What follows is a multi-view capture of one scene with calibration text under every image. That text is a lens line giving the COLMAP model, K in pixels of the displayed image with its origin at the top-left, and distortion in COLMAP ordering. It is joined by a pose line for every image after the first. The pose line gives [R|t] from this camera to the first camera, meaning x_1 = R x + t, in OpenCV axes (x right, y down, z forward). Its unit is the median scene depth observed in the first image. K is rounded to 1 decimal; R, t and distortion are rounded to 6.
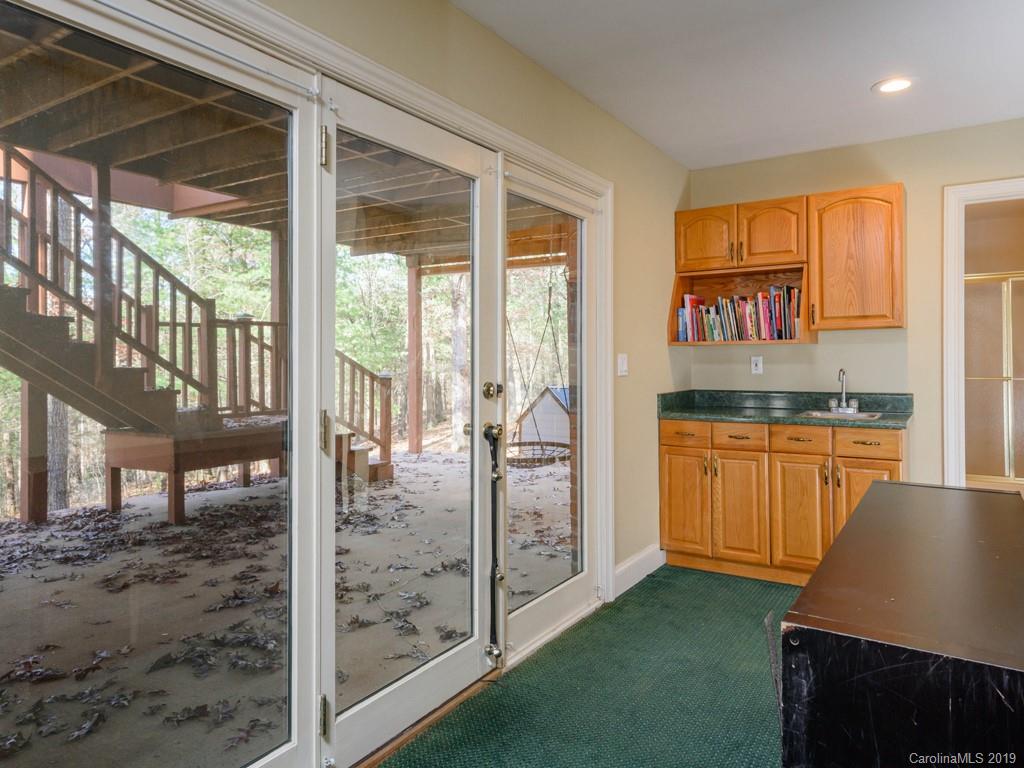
lens RADIAL K [[680.8, 0, 512.0], [0, 680.8, 384.0], [0, 0, 1]] dist [0.001487, 0.000109]
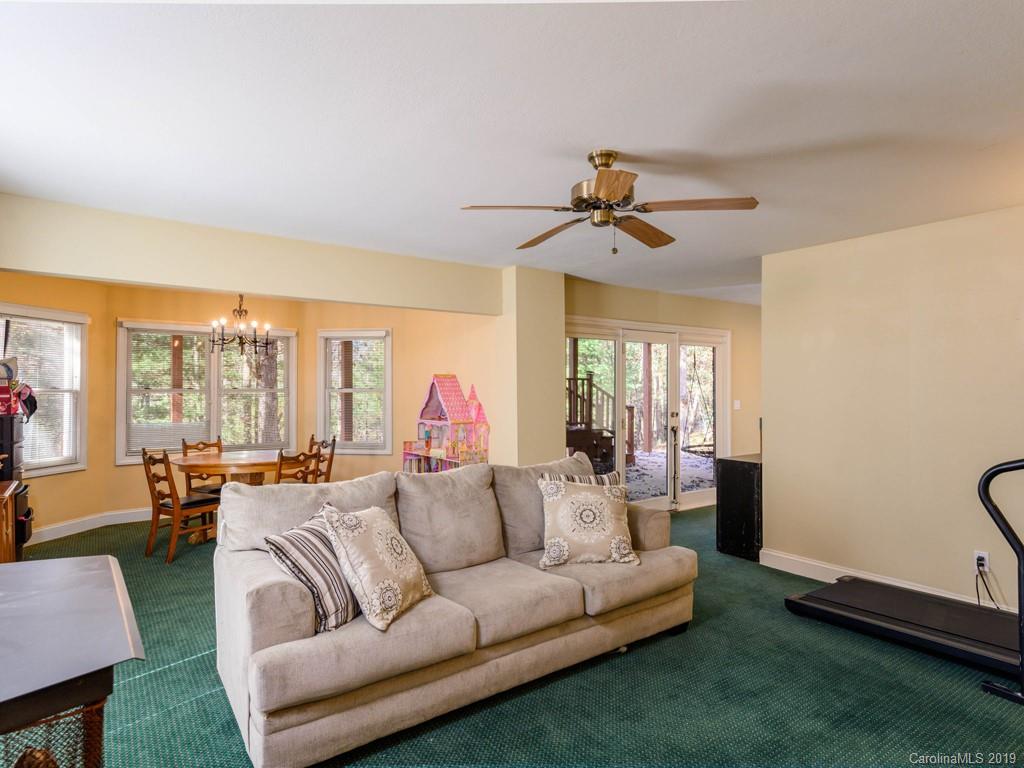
lens RADIAL K [[559.5, 0, 512.0], [0, 559.5, 384.0], [0, 0, 1]] dist [0.002620, 0.000153]
pose [[0.929549, -0.007024, -0.368630, 0.137652], [-0.008753, 0.999116, -0.041109, -0.011340], [0.368593, 0.041439, 0.928667, -0.989721]]
